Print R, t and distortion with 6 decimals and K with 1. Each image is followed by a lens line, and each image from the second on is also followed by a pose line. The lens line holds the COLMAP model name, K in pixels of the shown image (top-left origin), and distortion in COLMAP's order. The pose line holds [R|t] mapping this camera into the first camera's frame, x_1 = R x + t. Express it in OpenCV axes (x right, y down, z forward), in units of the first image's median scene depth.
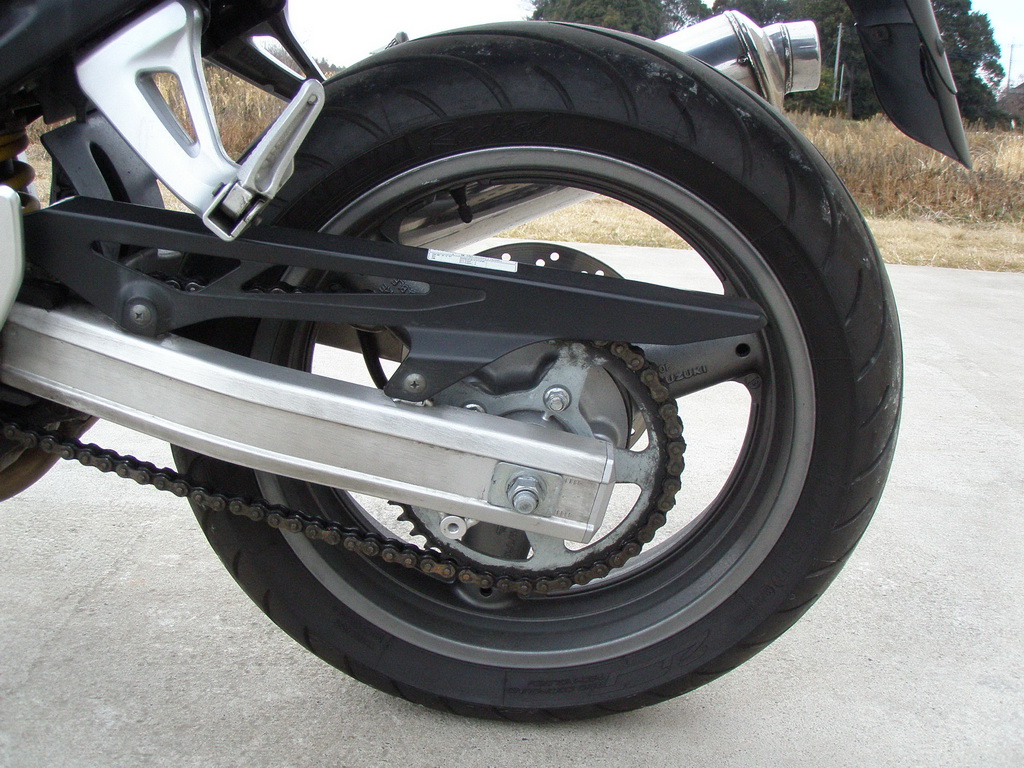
lens RADIAL K [[1136.2, 0, 506.1], [0, 1136.2, 389.9], [0, 0, 1]] dist [-0.150776, 0.000000]
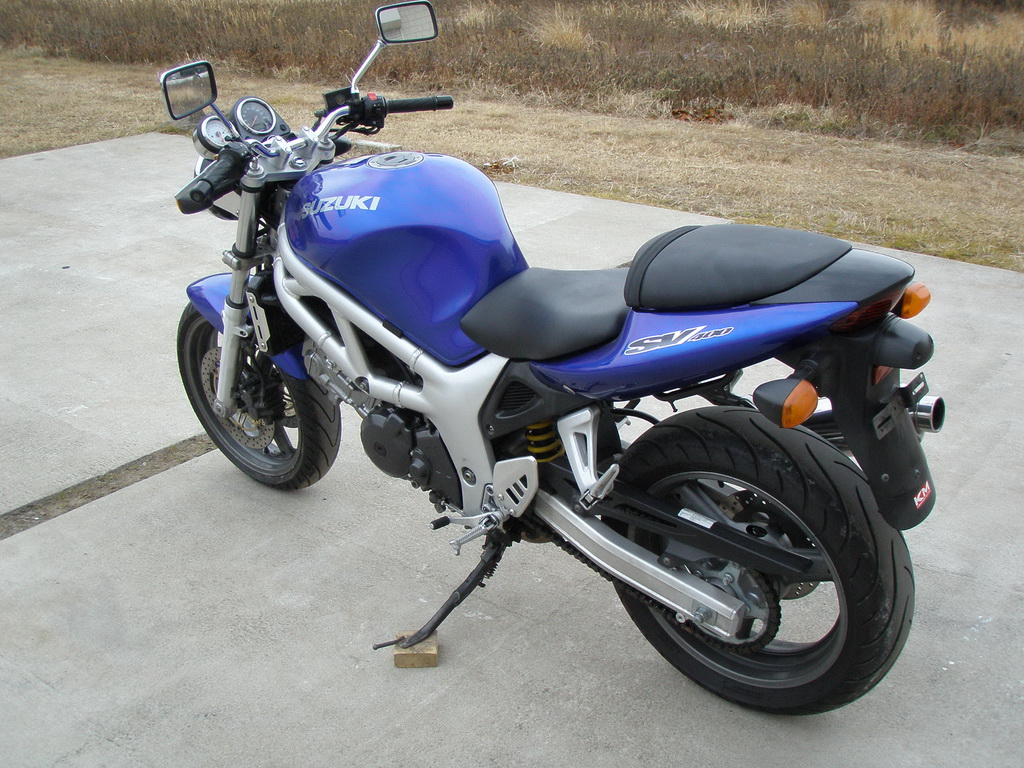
lens RADIAL K [[1136.2, 0, 514.6], [0, 1136.2, 376.2], [0, 0, 1]] dist [-0.150776, 0.000000]
pose [[0.791455, 0.169286, -0.587317, 0.929087], [-0.111781, 0.984764, 0.133211, -0.623299], [0.600920, -0.039779, 0.798319, -1.039912]]
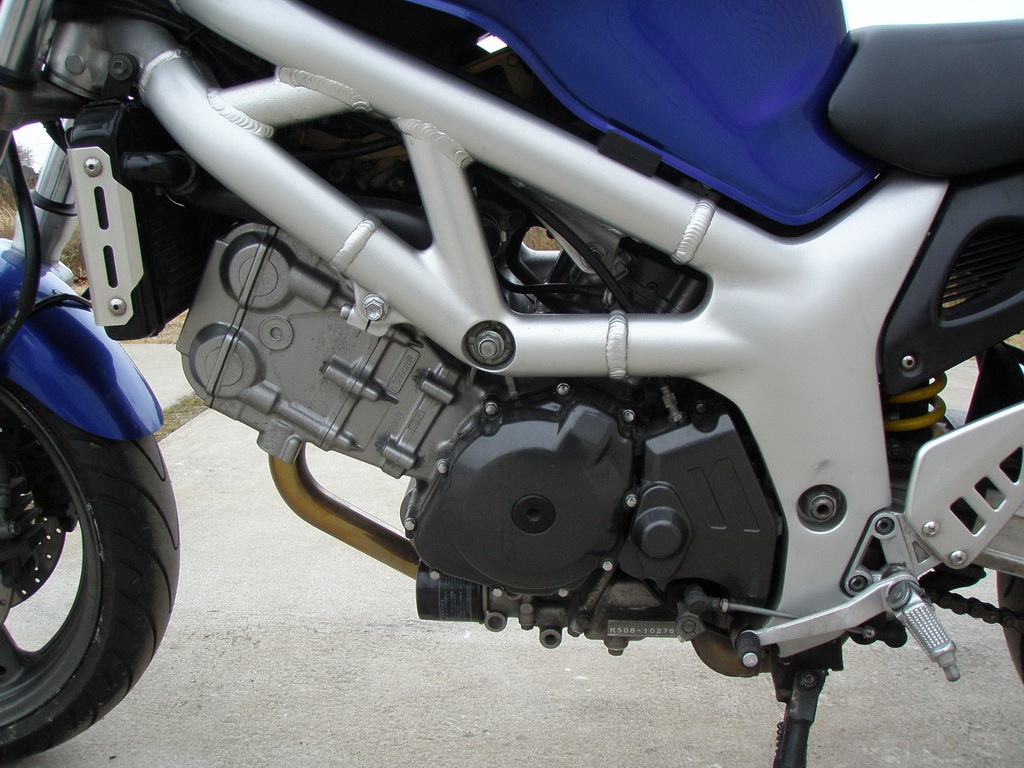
lens RADIAL K [[1136.2, 0, 516.0], [0, 1136.2, 392.3], [0, 0, 1]] dist [-0.150776, 0.000000]
pose [[0.999063, -0.038958, -0.018877, -0.833004], [0.037215, 0.995664, -0.085251, -0.091762], [0.022117, 0.084469, 0.996181, -0.148451]]
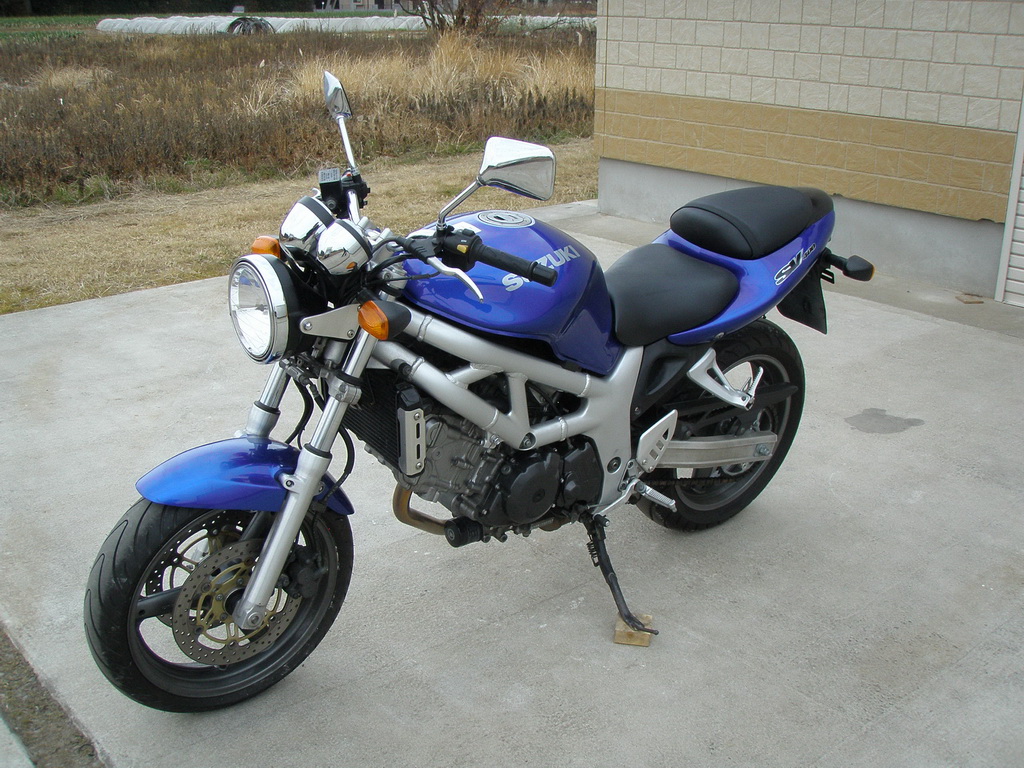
lens RADIAL K [[1136.2, 0, 514.5], [0, 1136.2, 382.4], [0, 0, 1]] dist [-0.150776, 0.000000]
pose [[0.764372, -0.256496, 0.591561, -2.425439], [0.199061, 0.966527, 0.161865, -0.784067], [-0.613278, -0.005968, 0.789845, -1.240991]]
